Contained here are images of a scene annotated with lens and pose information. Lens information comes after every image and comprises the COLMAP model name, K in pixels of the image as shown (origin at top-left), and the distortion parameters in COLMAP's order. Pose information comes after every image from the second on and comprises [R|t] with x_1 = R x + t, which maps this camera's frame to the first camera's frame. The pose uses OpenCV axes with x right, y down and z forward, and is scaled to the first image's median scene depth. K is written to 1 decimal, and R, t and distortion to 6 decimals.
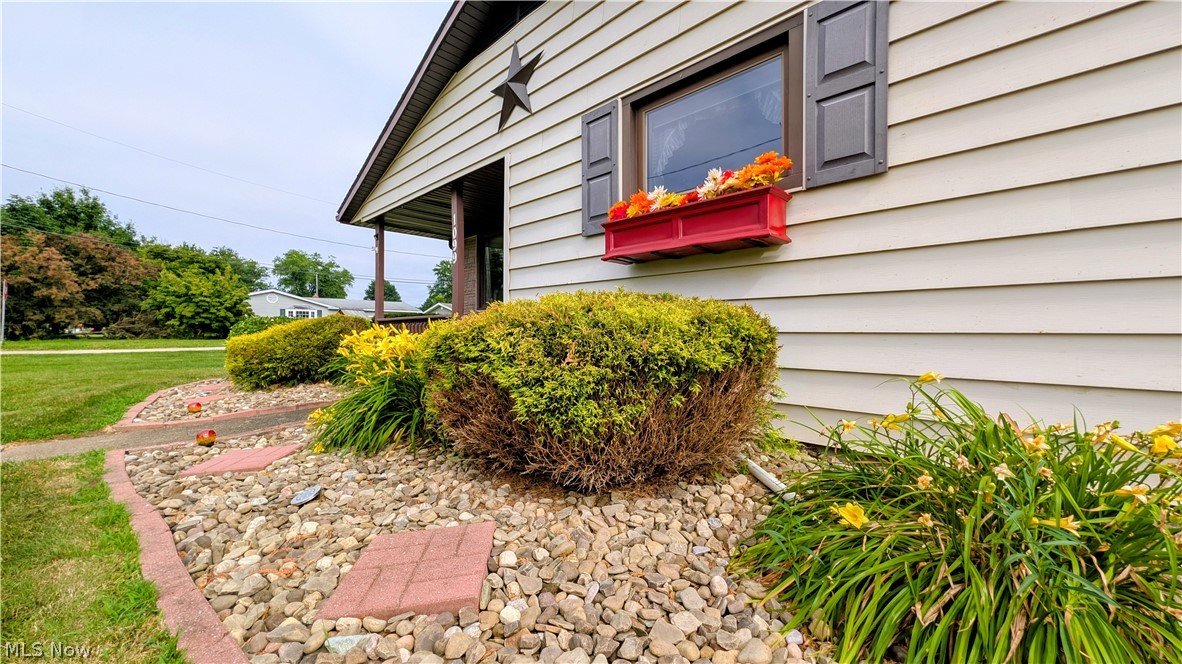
lens RADIAL K [[452.1, 0, 586.0], [0, 452.1, 332.4], [0, 0, 1]] dist [0.000212, 0.000351]
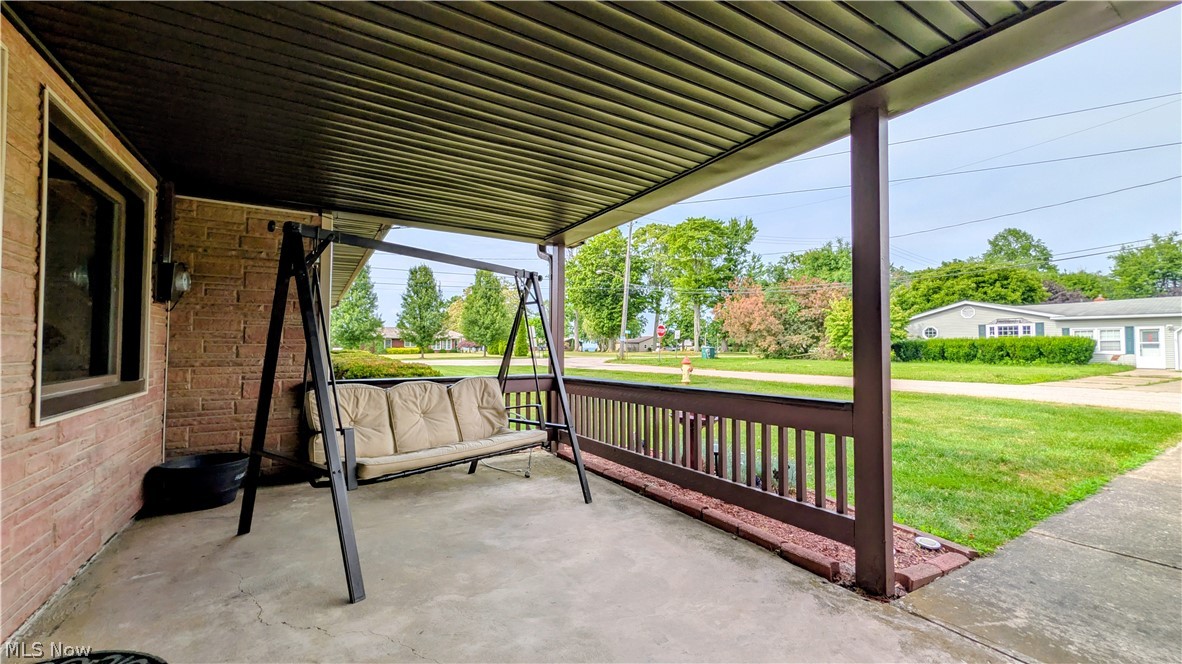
lens RADIAL K [[466.6, 0, 586.7], [0, 466.6, 332.8], [0, 0, 1]] dist [0.001535, 0.000200]
pose [[-0.242639, -0.028683, -0.969693, 2.222001], [-0.000885, 0.999569, -0.029345, -0.128844], [0.970116, -0.006263, -0.242559, 4.660656]]
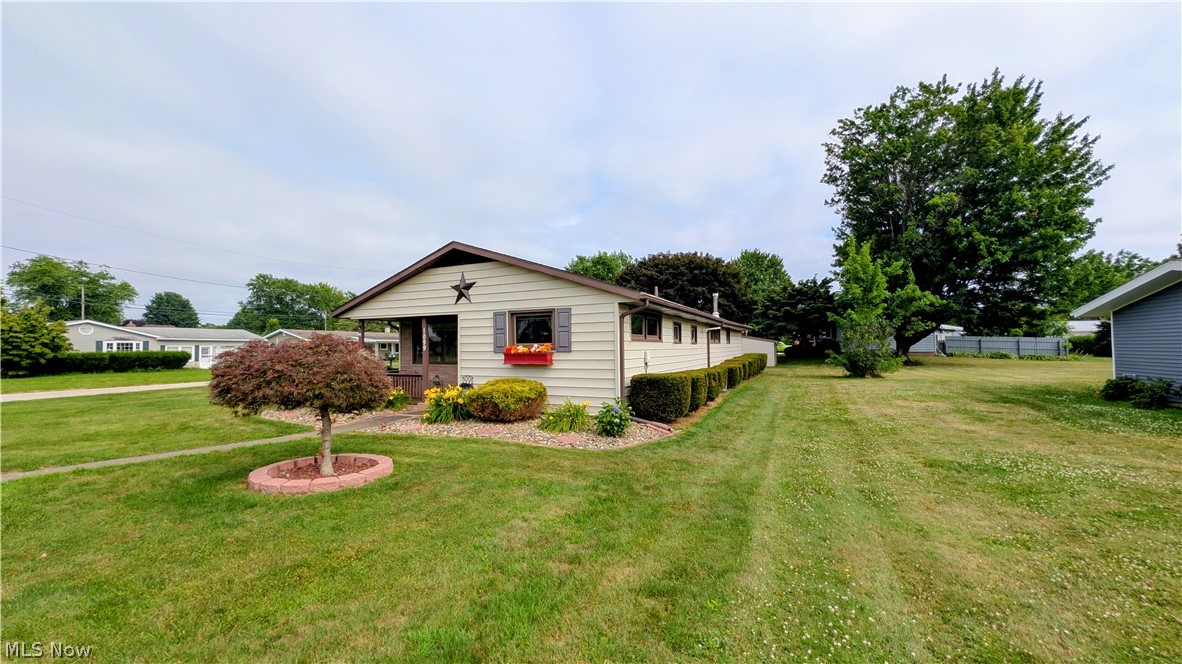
lens RADIAL K [[439.0, 0, 591.0], [0, 439.0, 332.0], [0, 0, 1]] dist [-0.000251, -0.005043]
pose [[0.937551, -0.003771, 0.347827, -0.334875], [0.017166, 0.999224, -0.035437, -0.189066], [-0.347424, 0.039194, 0.936889, -1.567620]]
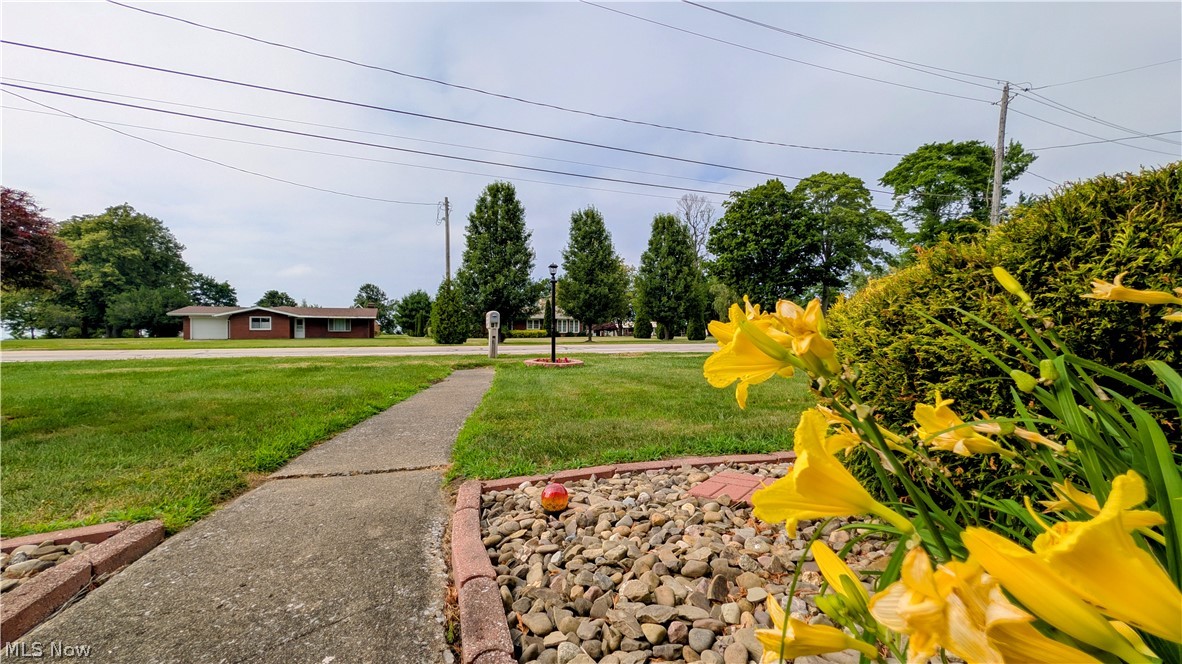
lens RADIAL K [[453.9, 0, 587.4], [0, 453.9, 336.6], [0, 0, 1]] dist [0.000641, -0.000092]
pose [[-0.369445, 0.007266, -0.929224, -0.440990], [0.002102, 0.999973, 0.006983, 0.014325], [0.929250, 0.000627, -0.369451, 1.045430]]
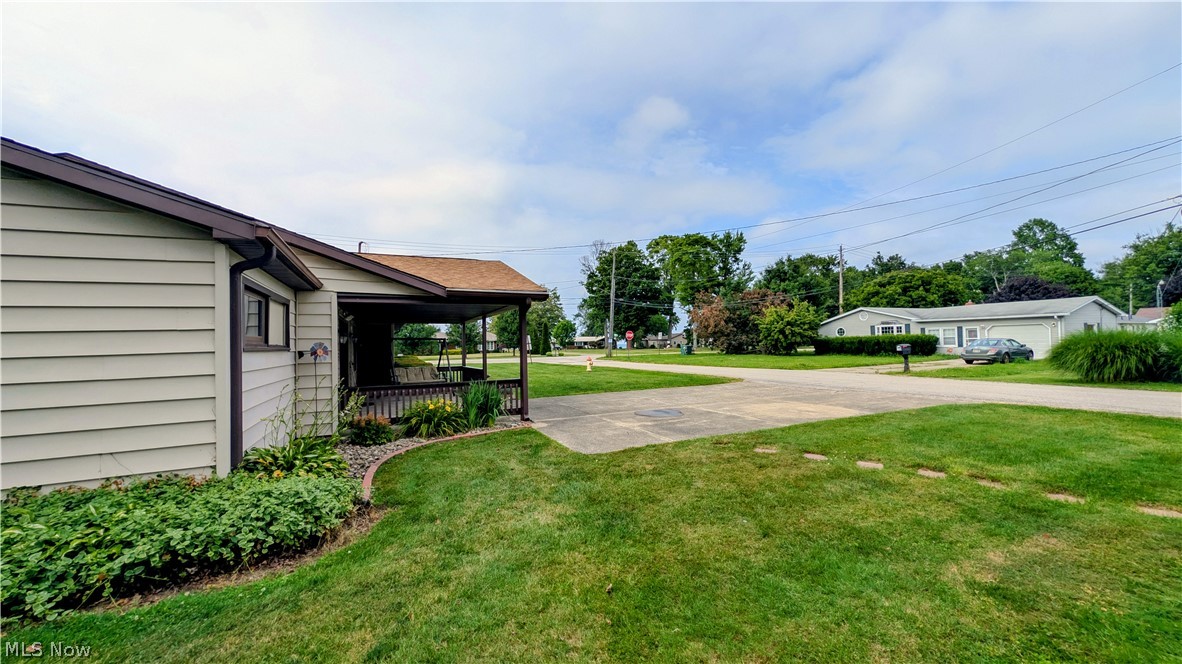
lens RADIAL K [[453.9, 0, 587.4], [0, 453.9, 336.6], [0, 0, 1]] dist [0.000641, -0.000092]
pose [[-0.346434, -0.007890, -0.938041, 4.158301], [0.019421, 0.999690, -0.015581, -0.213496], [0.937873, -0.023615, -0.346173, 6.501115]]
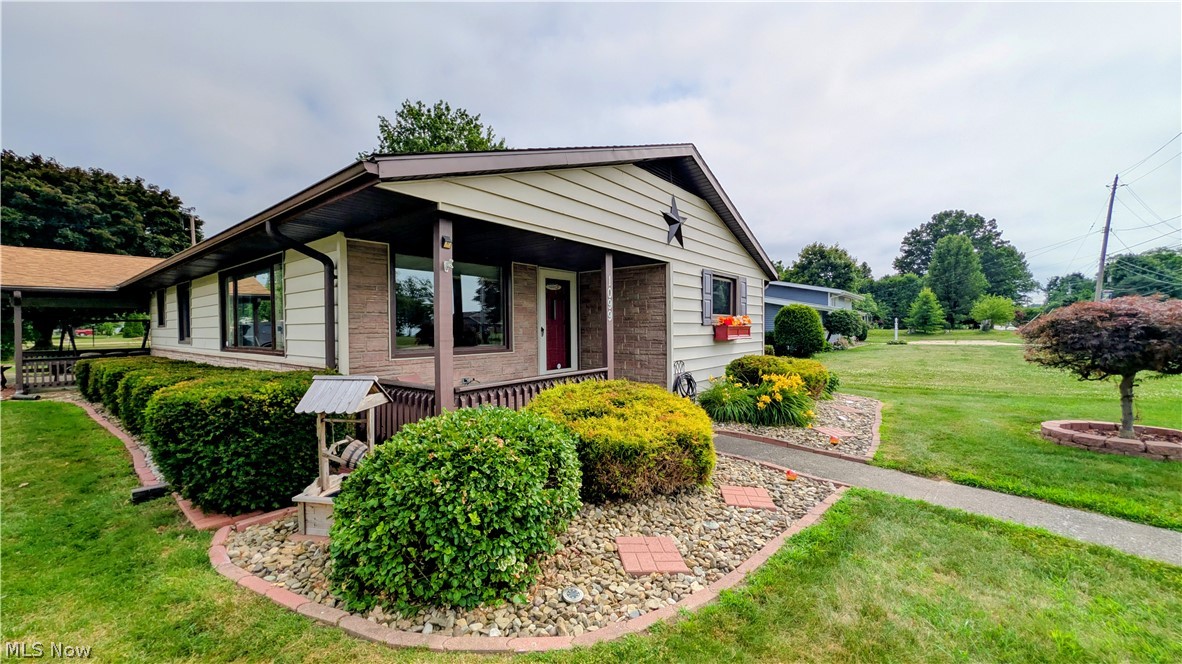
lens RADIAL K [[452.1, 0, 586.0], [0, 452.1, 332.4], [0, 0, 1]] dist [0.000212, 0.000351]
pose [[-0.116620, -0.014364, 0.993073, -1.692939], [0.016942, 0.999721, 0.016449, -0.180073], [-0.993032, 0.018743, -0.116345, 1.471860]]
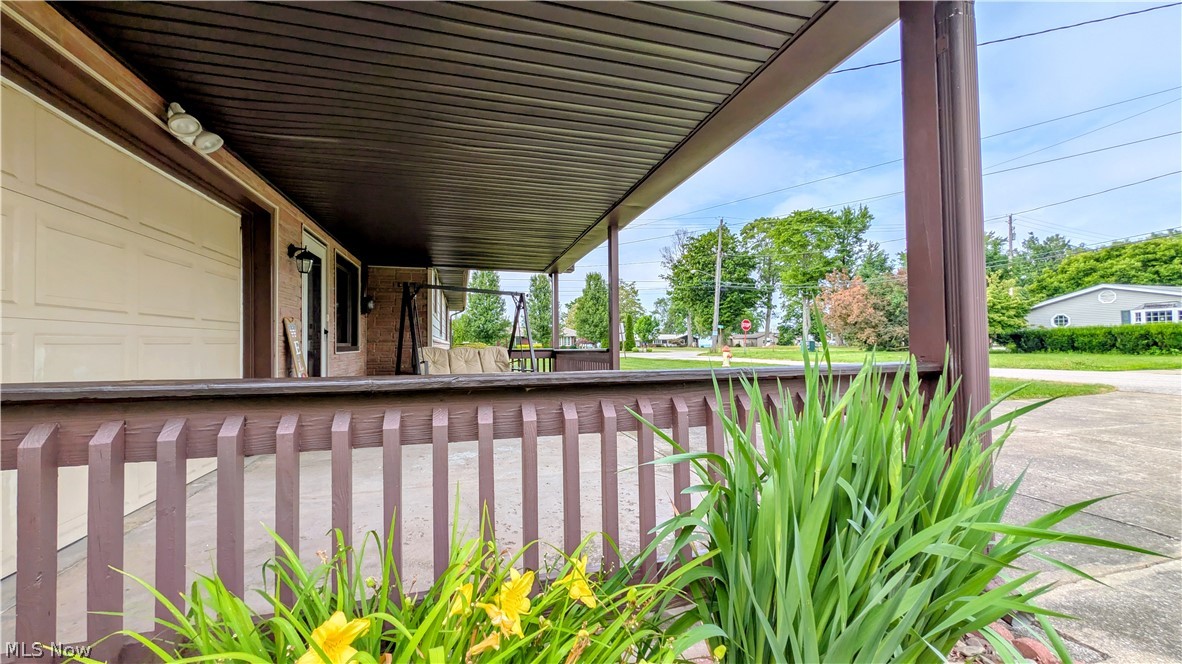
lens RADIAL K [[452.1, 0, 586.0], [0, 452.1, 332.4], [0, 0, 1]] dist [0.000212, 0.000351]
pose [[-0.491238, -0.018280, -0.870833, 2.738201], [0.009159, 0.999616, -0.026150, -0.076873], [0.870977, -0.020821, -0.490882, 5.388570]]
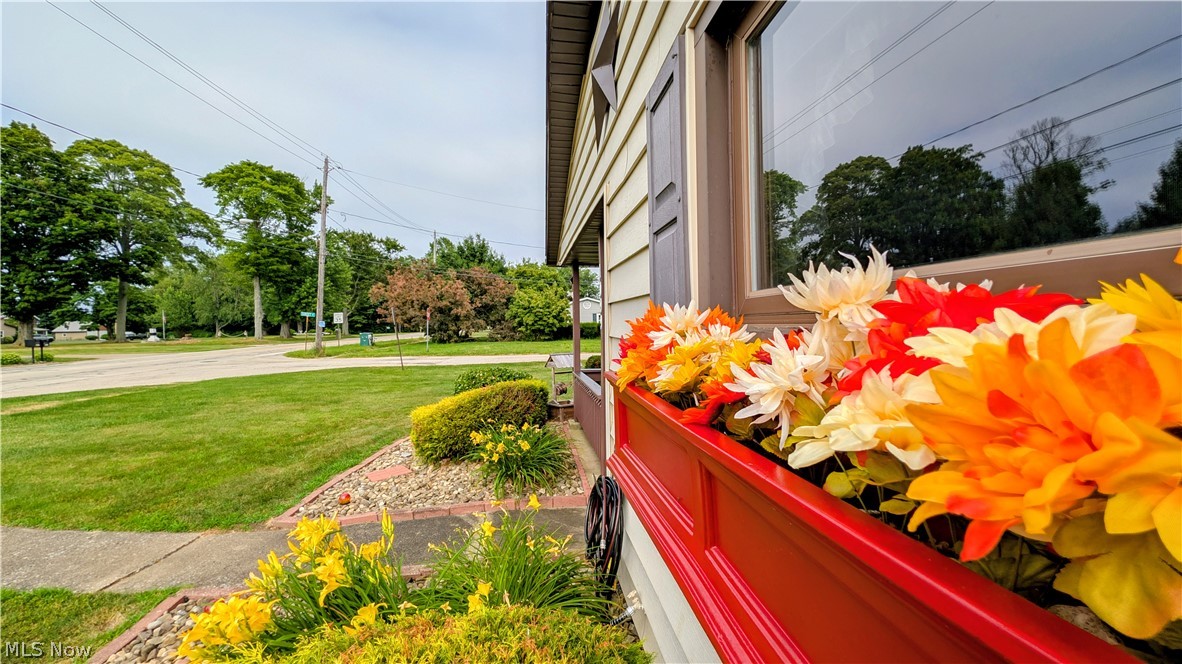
lens RADIAL K [[452.1, 0, 586.0], [0, 452.1, 332.4], [0, 0, 1]] dist [0.000212, 0.000351]
pose [[0.795610, -0.005588, -0.605783, 0.178299], [0.019516, 0.999675, 0.016410, -0.196503], [0.605494, -0.024879, 0.795461, 0.472305]]
